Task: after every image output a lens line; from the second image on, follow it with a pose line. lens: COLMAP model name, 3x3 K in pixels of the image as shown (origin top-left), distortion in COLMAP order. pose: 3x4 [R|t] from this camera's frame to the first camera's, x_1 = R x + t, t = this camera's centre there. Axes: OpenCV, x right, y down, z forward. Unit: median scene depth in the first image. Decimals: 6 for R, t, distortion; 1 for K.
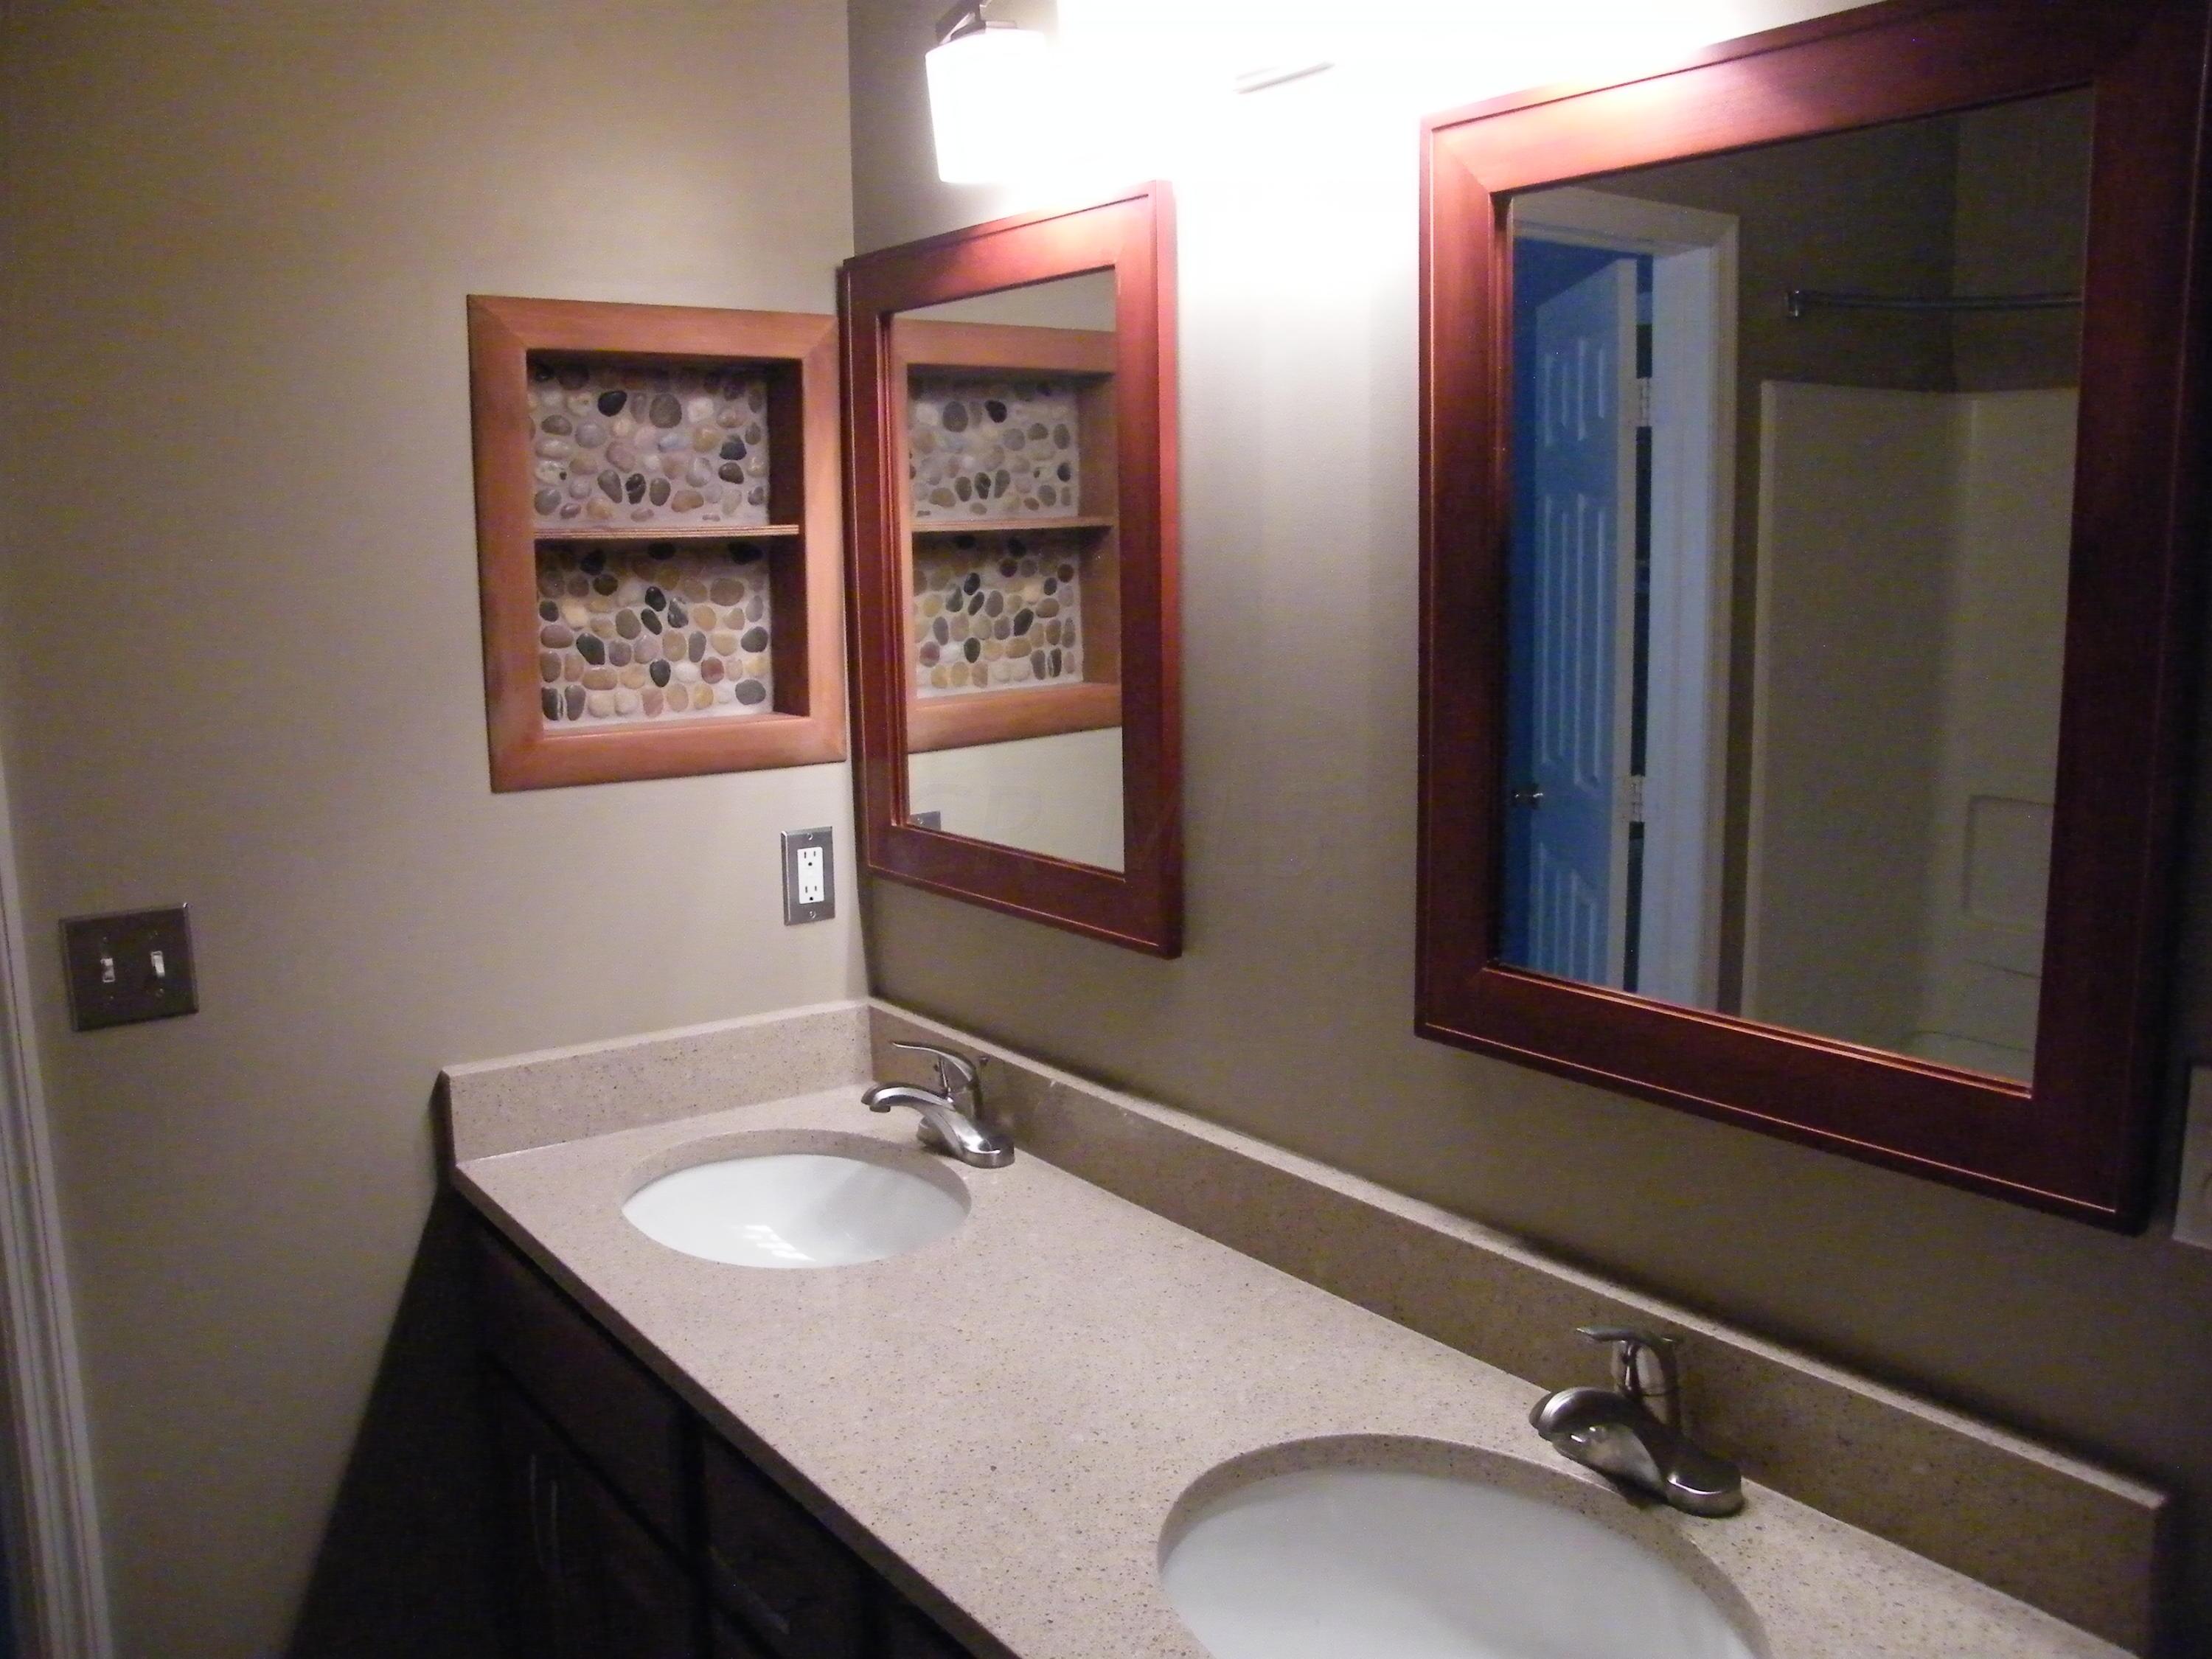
lens RADIAL K [[1742.3, 0, 1106.0], [0, 1742.3, 829.5], [0, 0, 1]] dist [-0.145494, 0.103394]
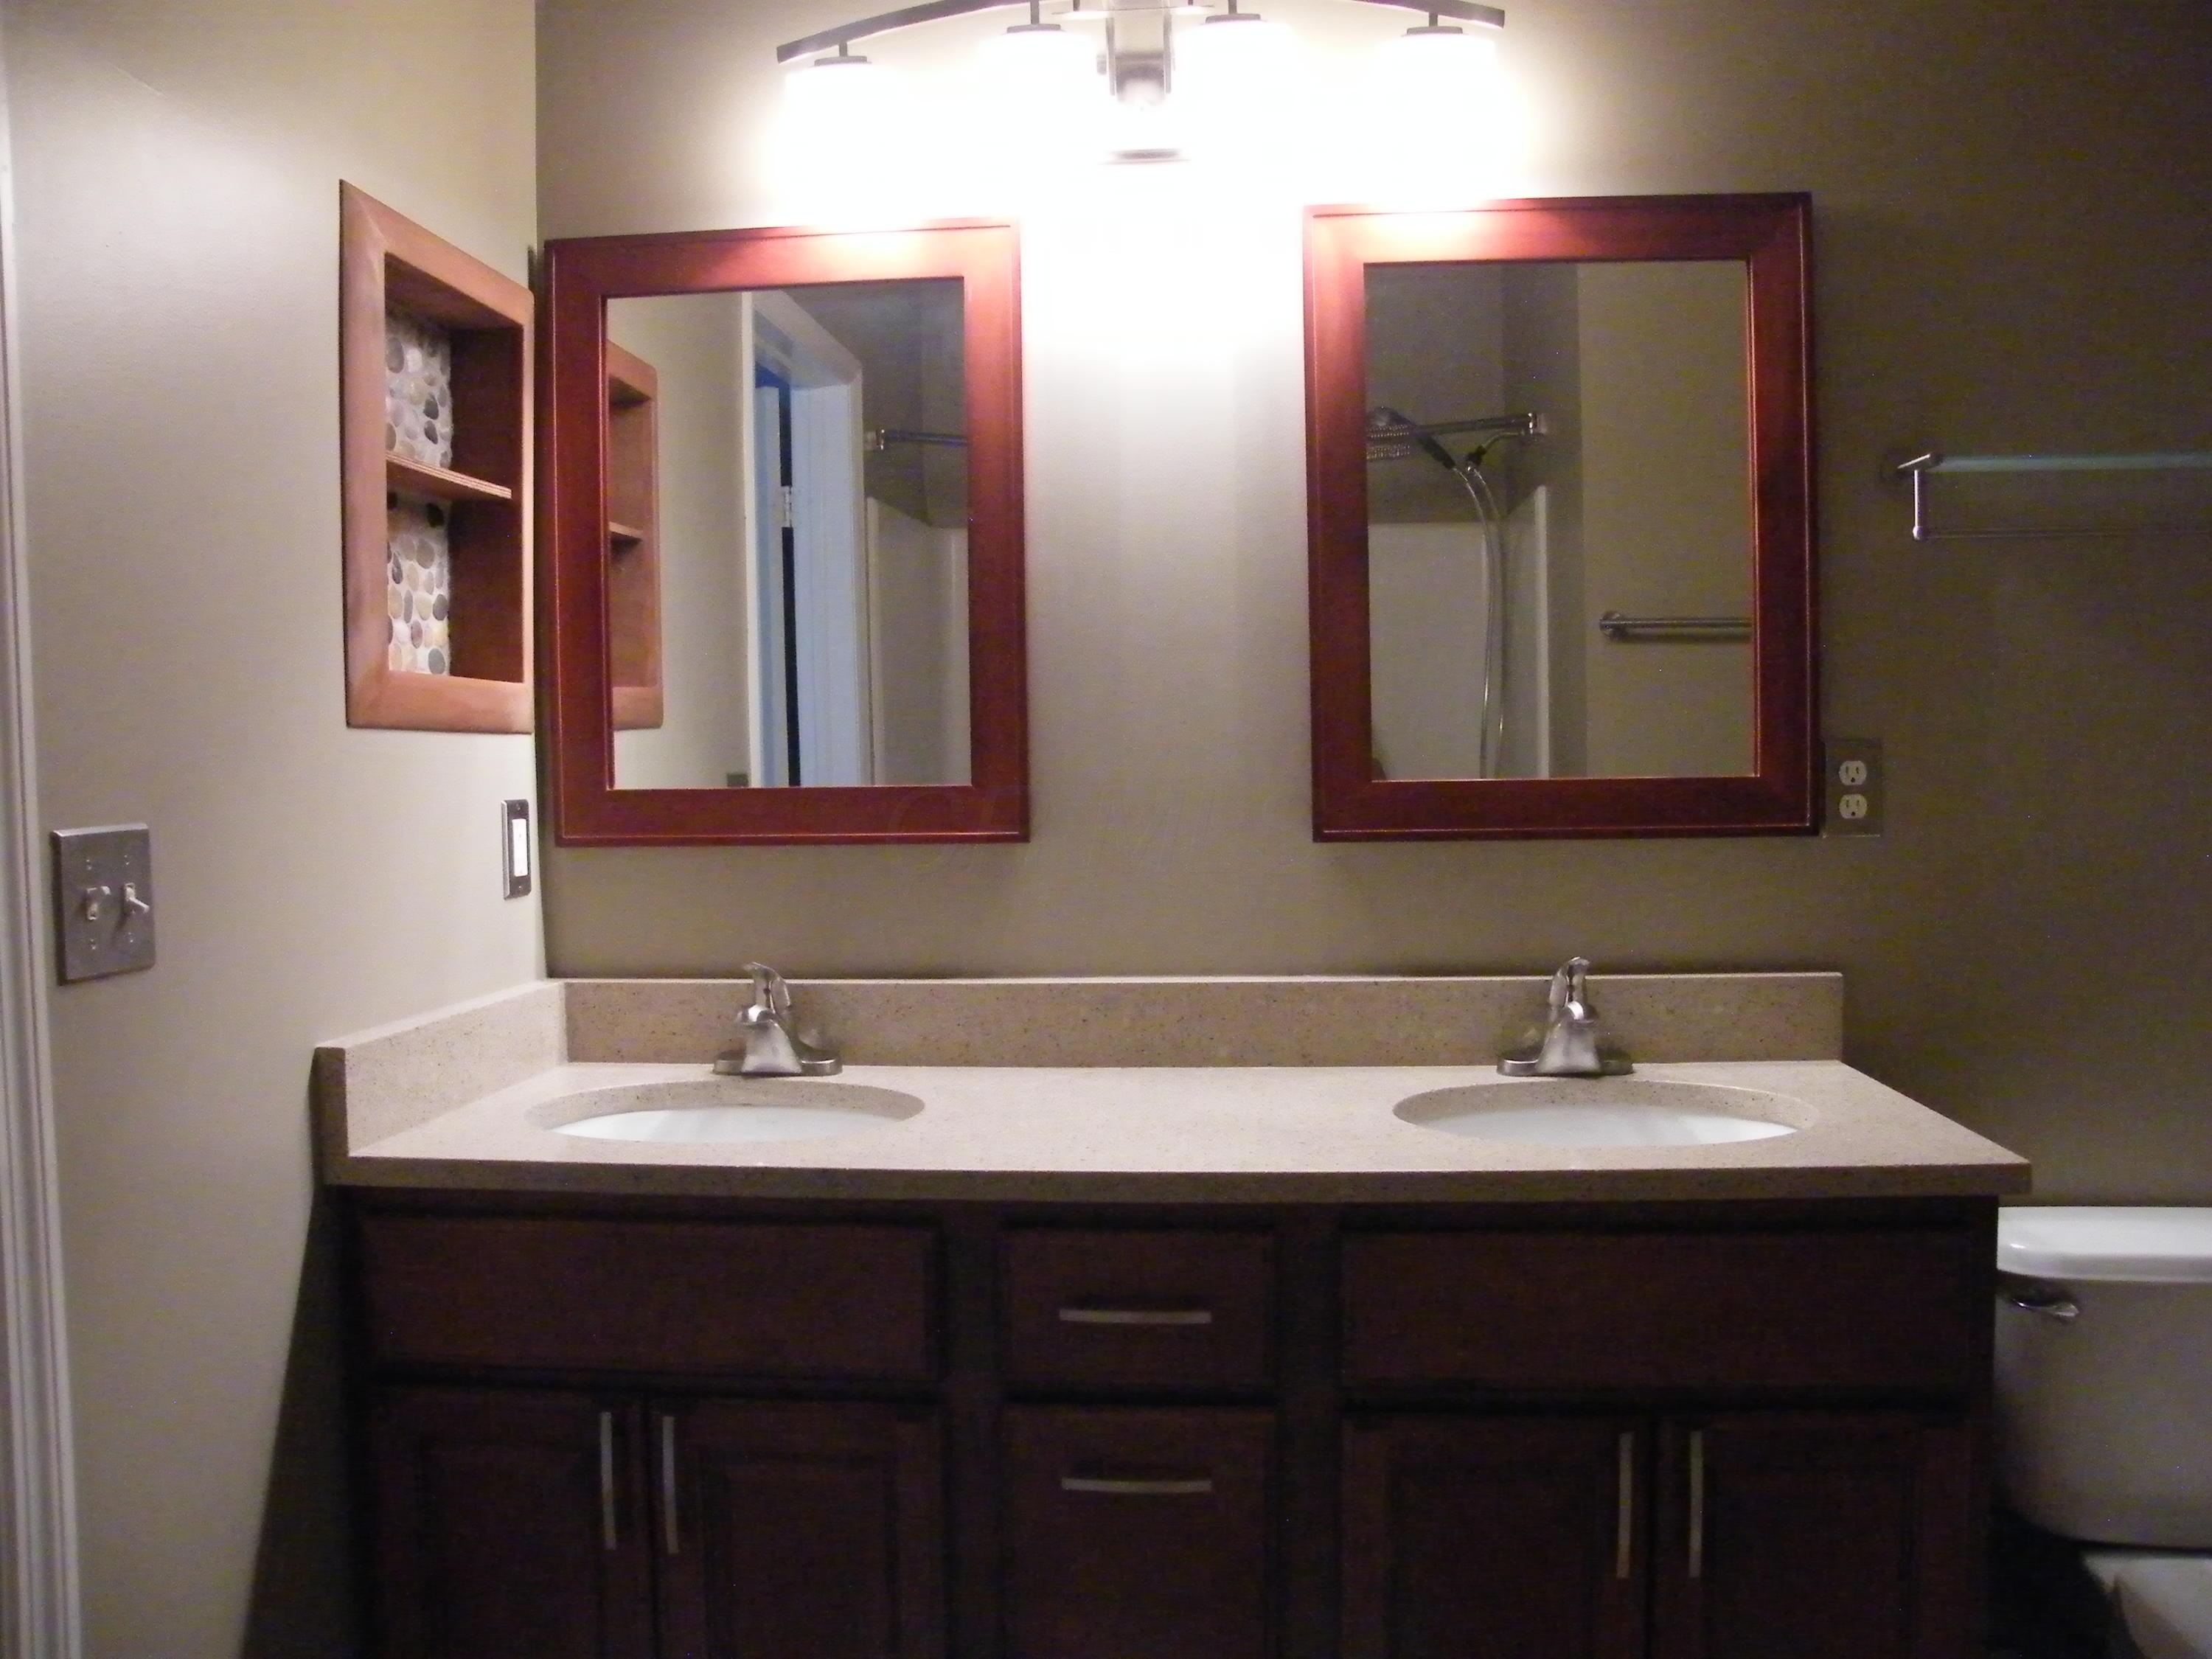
lens RADIAL K [[1800.6, 0, 1106.0], [0, 1800.6, 829.5], [0, 0, 1]] dist [-0.109216, -0.003765]
pose [[0.686976, -0.032521, 0.725952, -0.746209], [0.127243, 0.988947, -0.076108, 0.149086], [-0.715453, 0.144657, 0.683521, 0.096926]]
